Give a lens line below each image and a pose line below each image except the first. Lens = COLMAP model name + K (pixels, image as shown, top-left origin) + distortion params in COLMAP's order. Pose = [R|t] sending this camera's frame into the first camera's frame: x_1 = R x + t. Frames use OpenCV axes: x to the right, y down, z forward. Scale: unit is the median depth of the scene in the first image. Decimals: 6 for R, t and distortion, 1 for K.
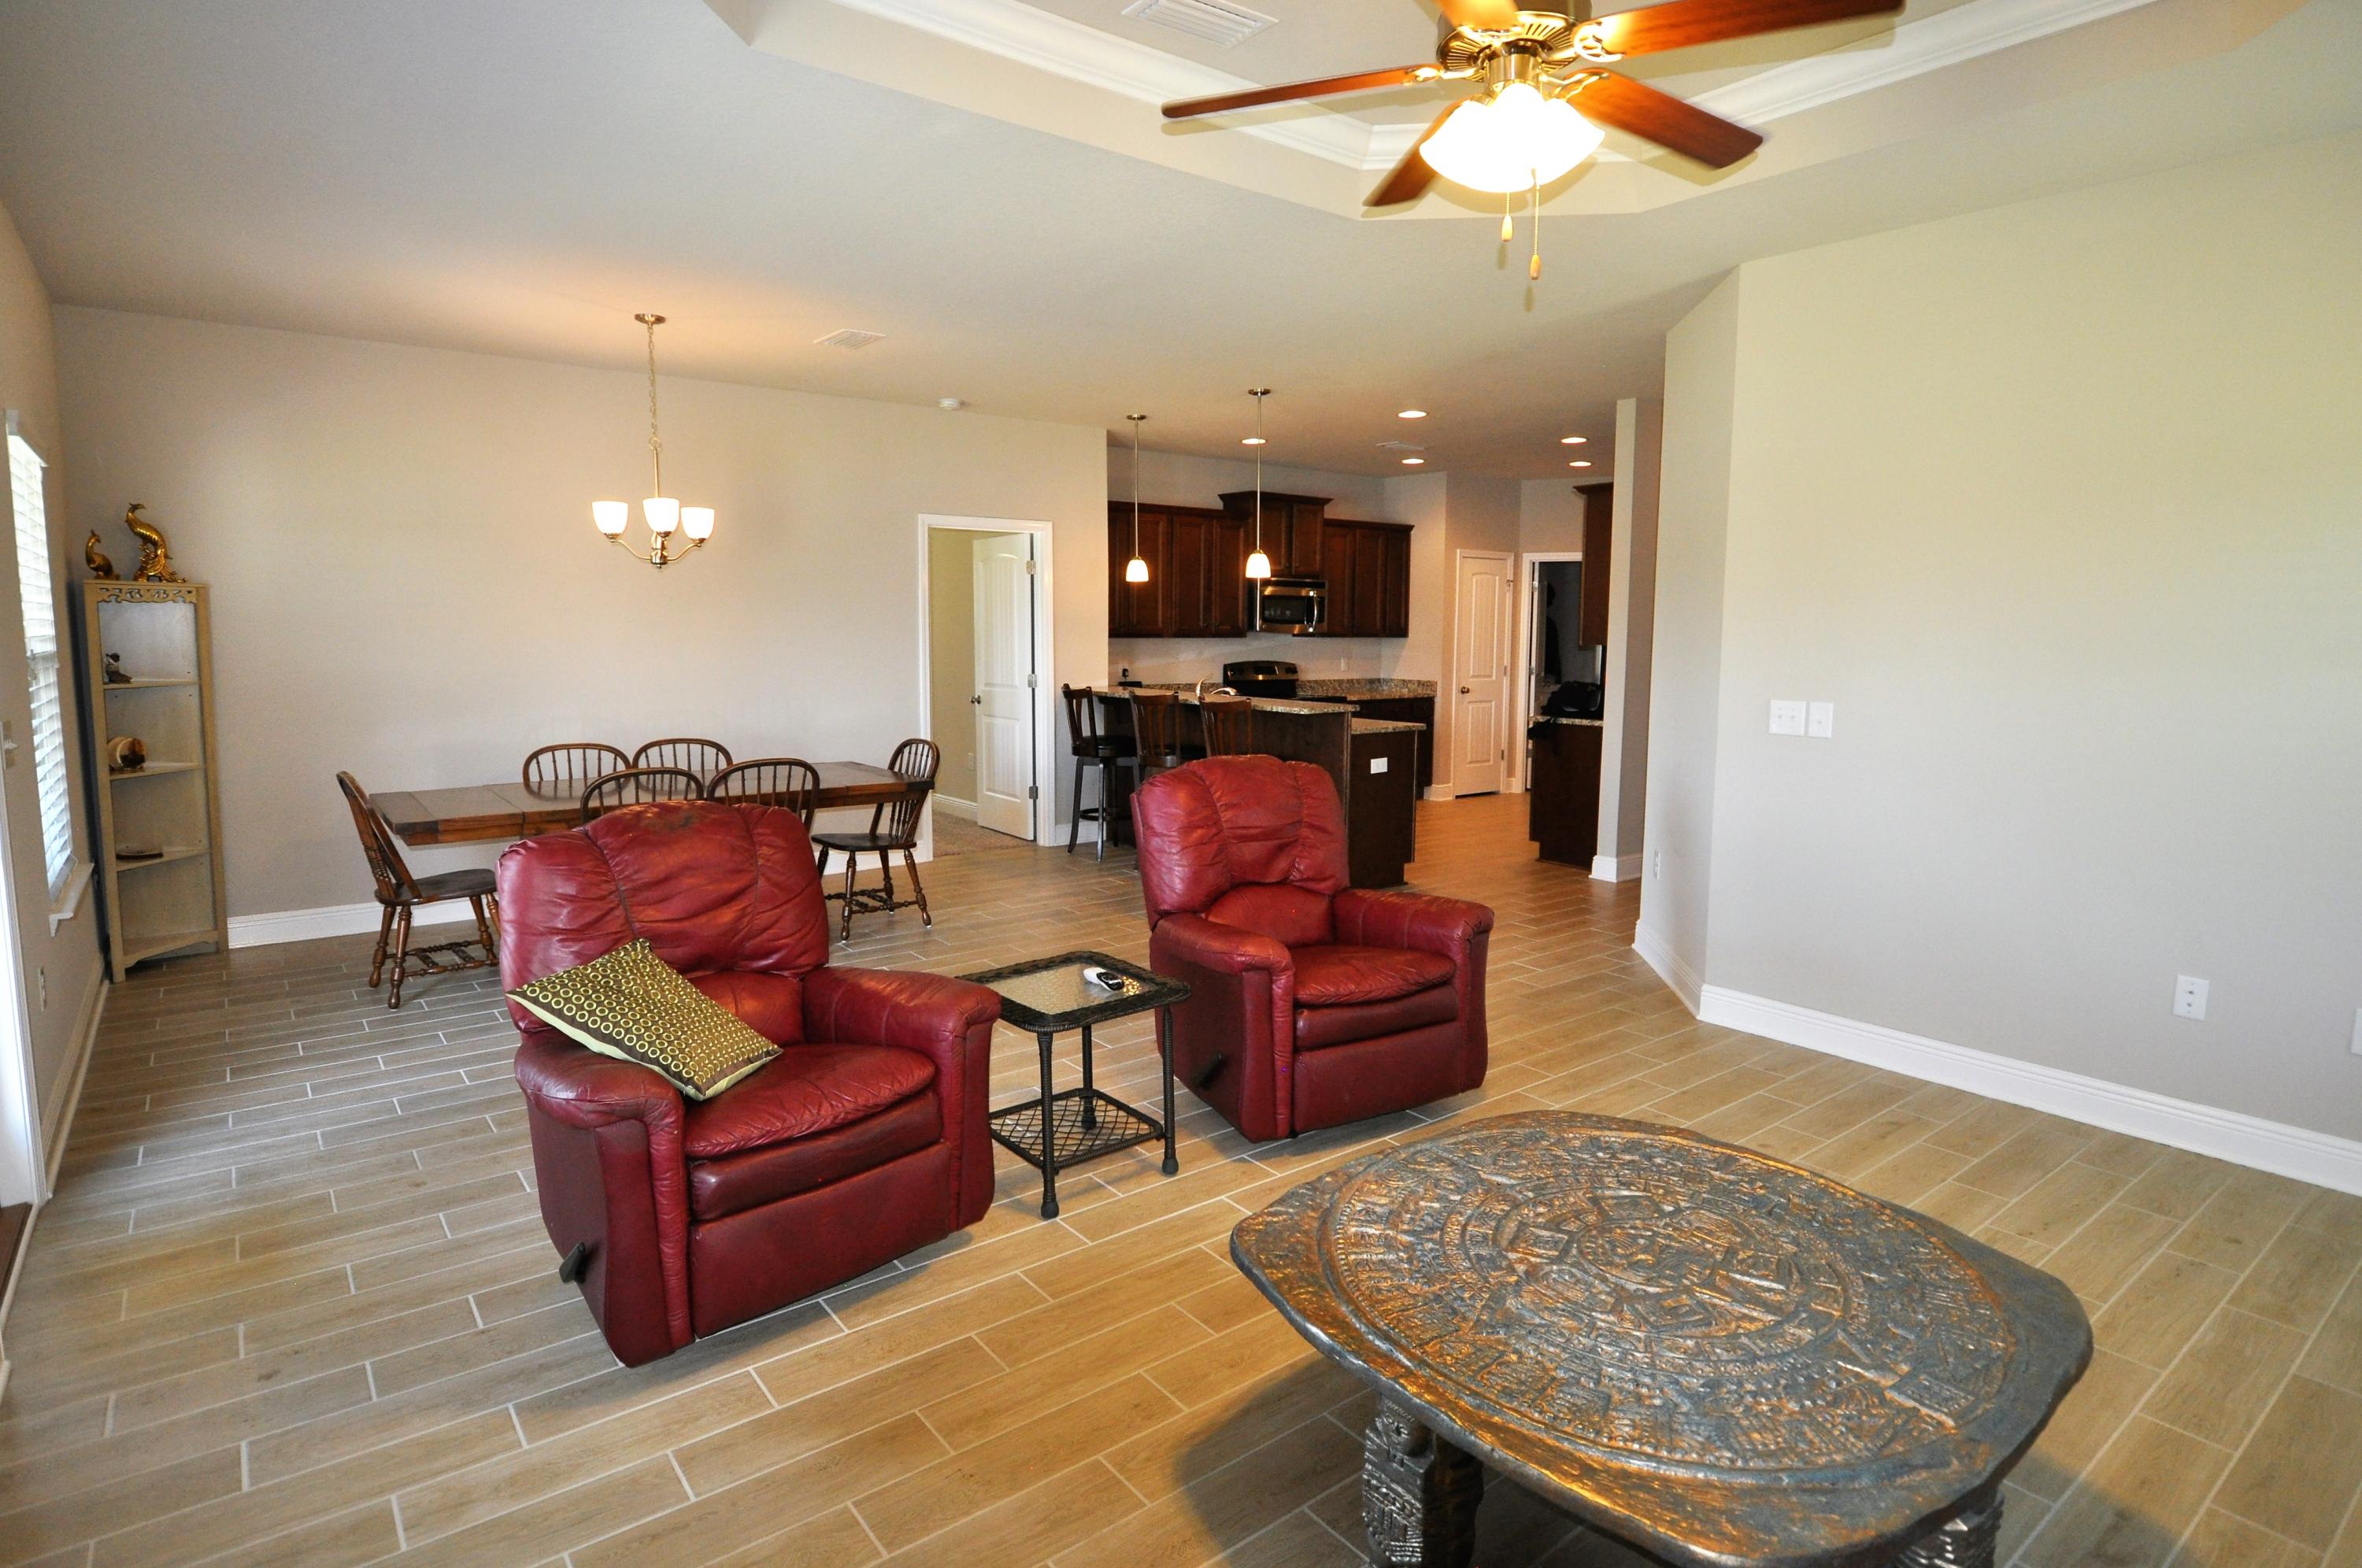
lens RADIAL K [[1248.5, 0, 1181.0], [0, 1248.5, 784.0], [0, 0, 1]] dist [0.000253, 0.000016]
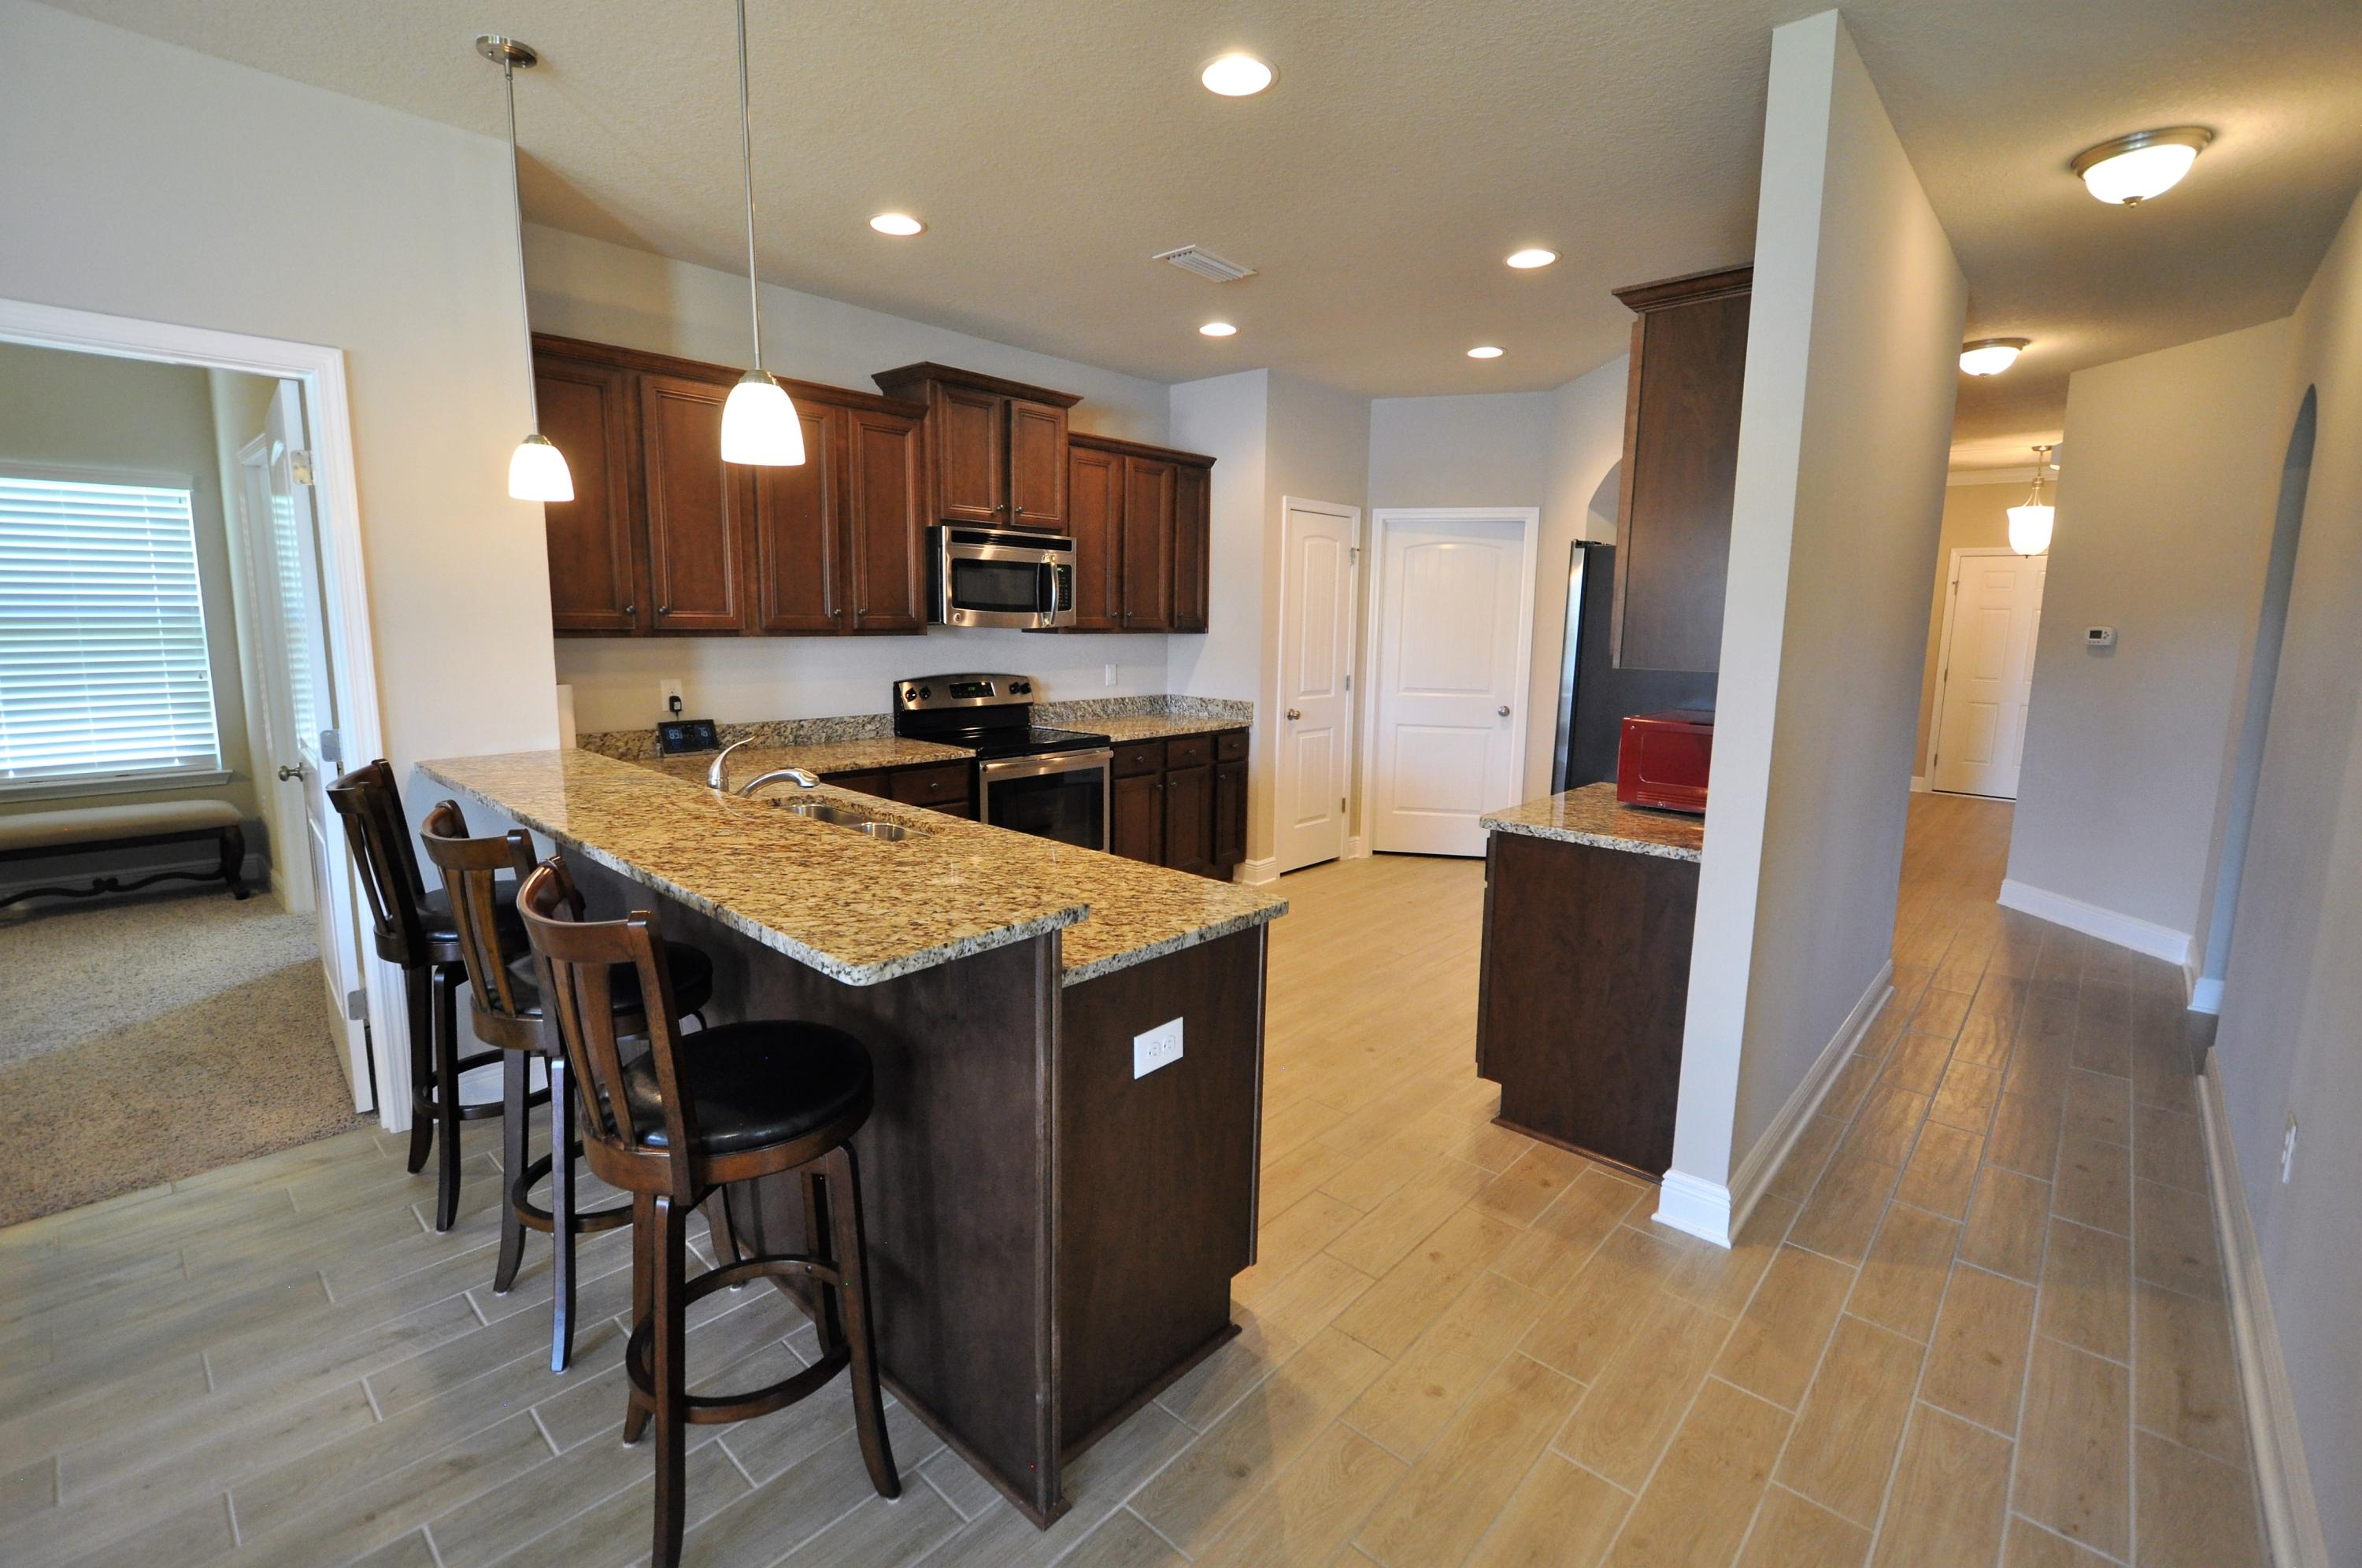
lens RADIAL K [[1037.1, 0, 1178.9], [0, 1037.1, 773.9], [0, 0, 1]] dist [-0.000475, -0.000289]
pose [[0.986106, -0.014927, 0.165445, 0.080343], [0.009918, 0.999468, 0.031057, -0.064530], [-0.165820, -0.028985, 0.985730, 0.491268]]
